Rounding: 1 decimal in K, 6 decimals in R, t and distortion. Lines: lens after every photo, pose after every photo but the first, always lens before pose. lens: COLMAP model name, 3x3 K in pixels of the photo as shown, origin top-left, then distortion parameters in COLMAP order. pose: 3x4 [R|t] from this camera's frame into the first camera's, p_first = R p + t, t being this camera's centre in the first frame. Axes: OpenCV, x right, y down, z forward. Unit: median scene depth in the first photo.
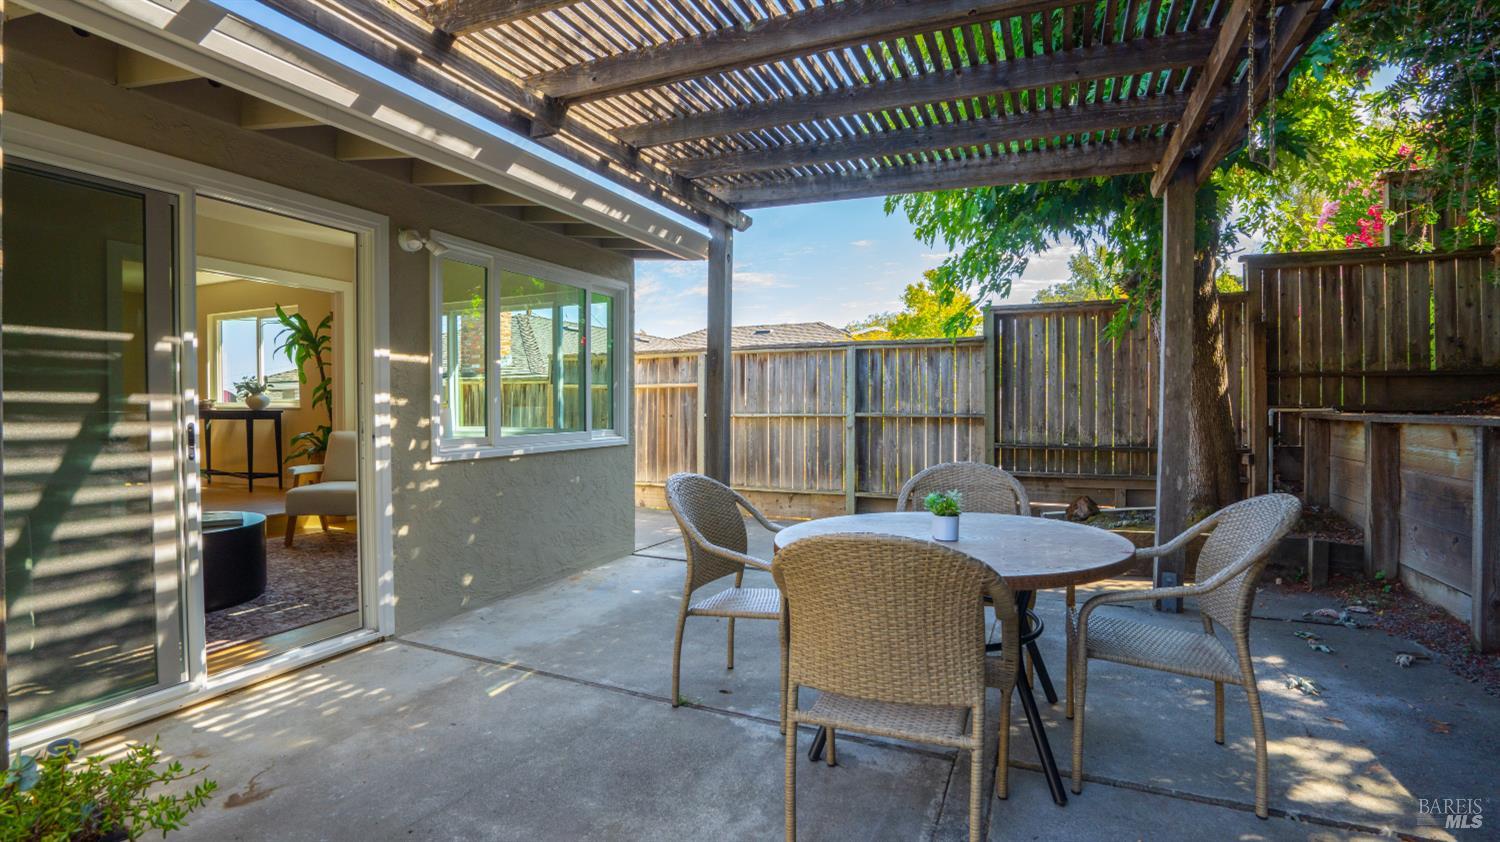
lens RADIAL K [[690.8, 0, 750.0], [0, 690.8, 421.0], [0, 0, 1]] dist [-0.037791, 0.000040]
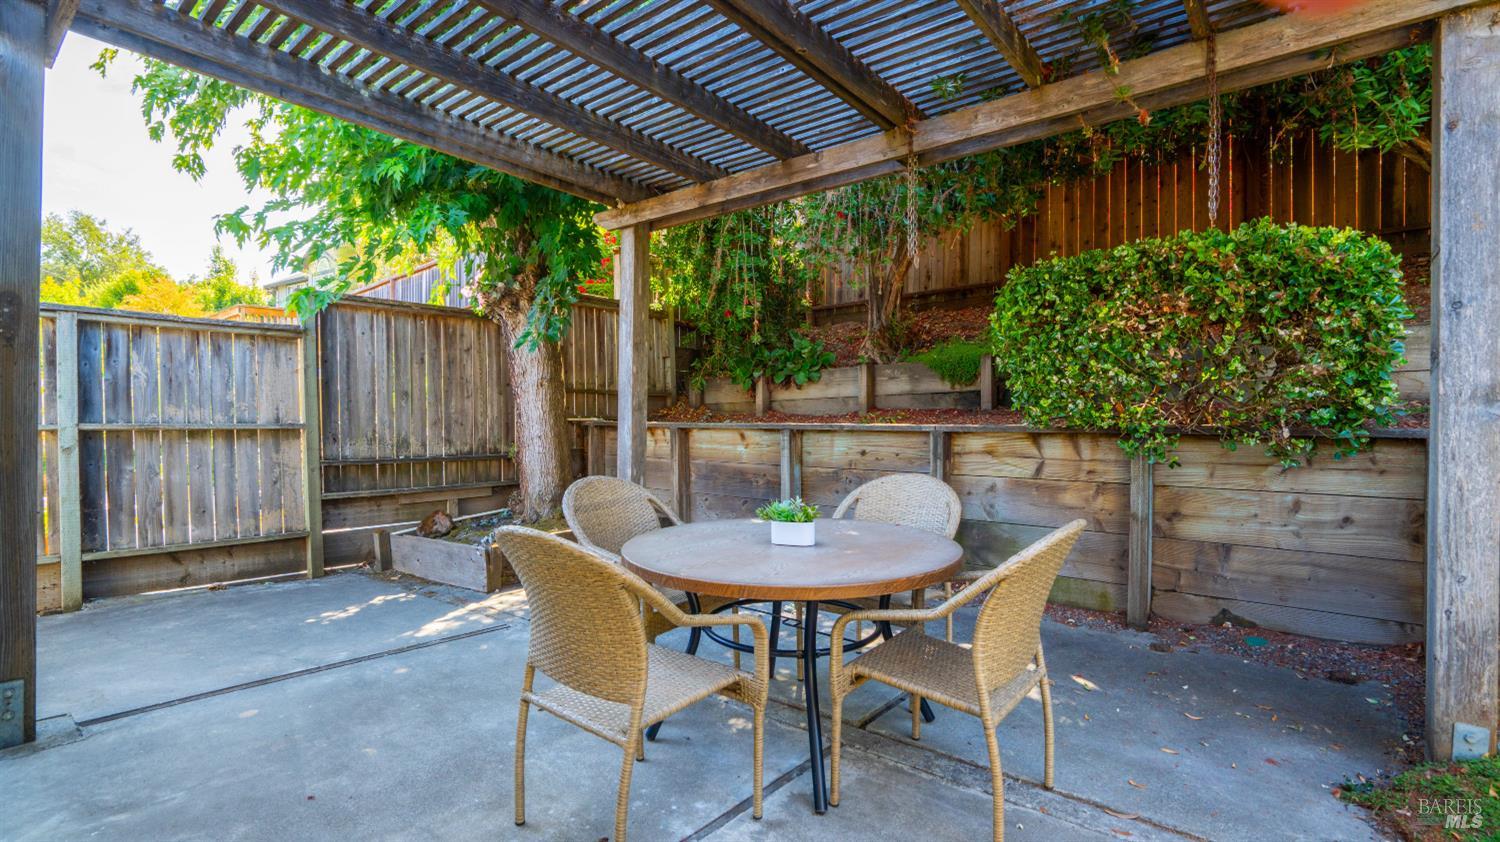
lens RADIAL K [[690.8, 0, 750.0], [0, 690.8, 421.0], [0, 0, 1]] dist [-0.037791, 0.000040]
pose [[0.264906, -0.001656, 0.964273, -0.284648], [0.014033, 0.999899, -0.002138, -0.005124], [-0.964172, 0.014098, 0.264903, 0.306569]]
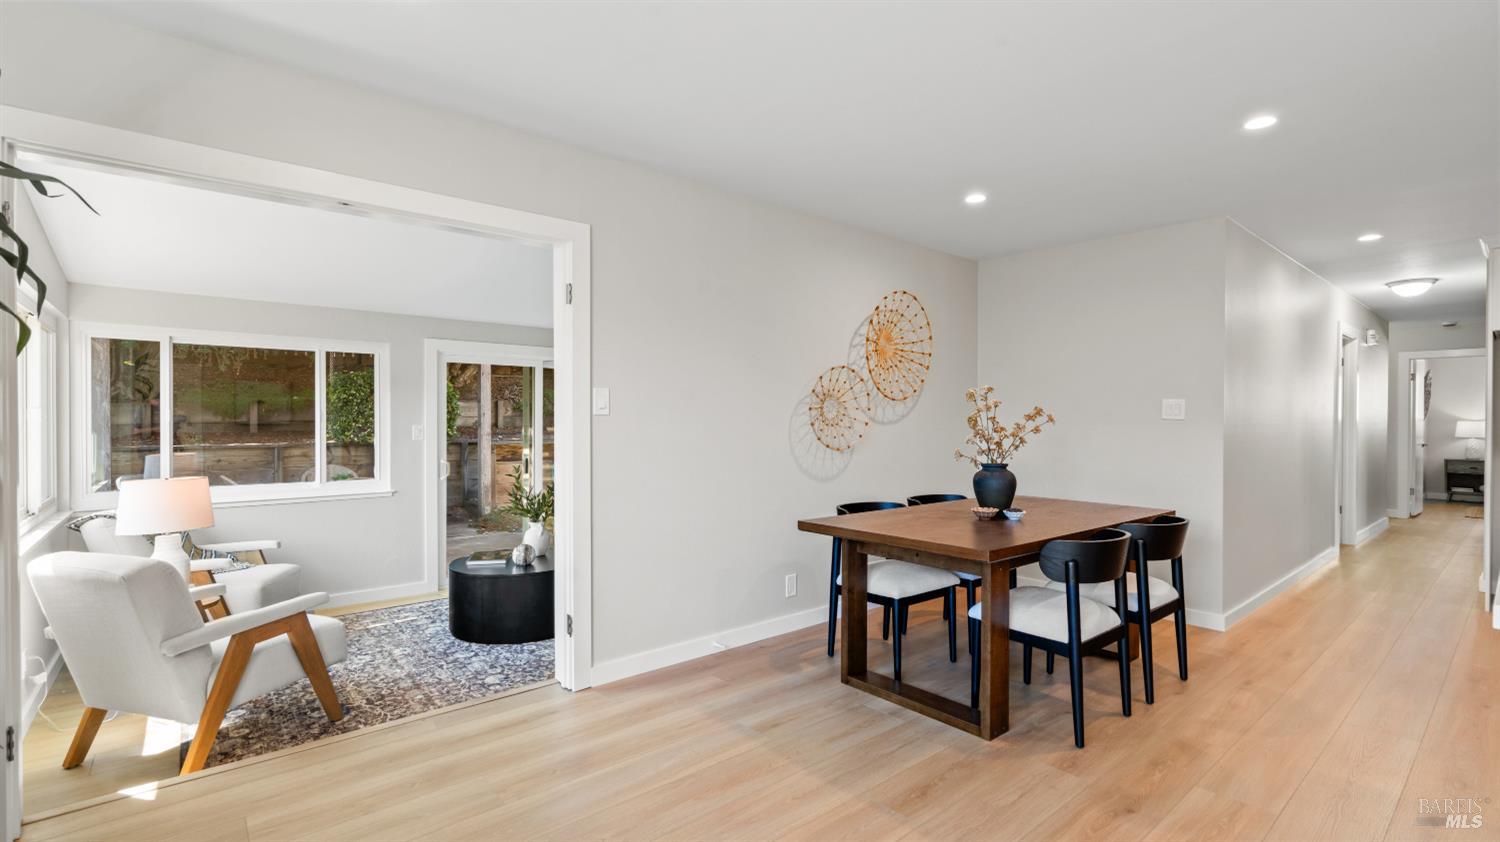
lens RADIAL K [[677.7, 0, 750.0], [0, 677.7, 421.0], [0, 0, 1]] dist [-0.001508, -0.000057]
pose [[-0.889808, -0.002051, 0.456331, -1.092899], [0.006485, 0.999832, 0.017140, -0.066258], [-0.456289, 0.018211, -0.889645, 1.131576]]
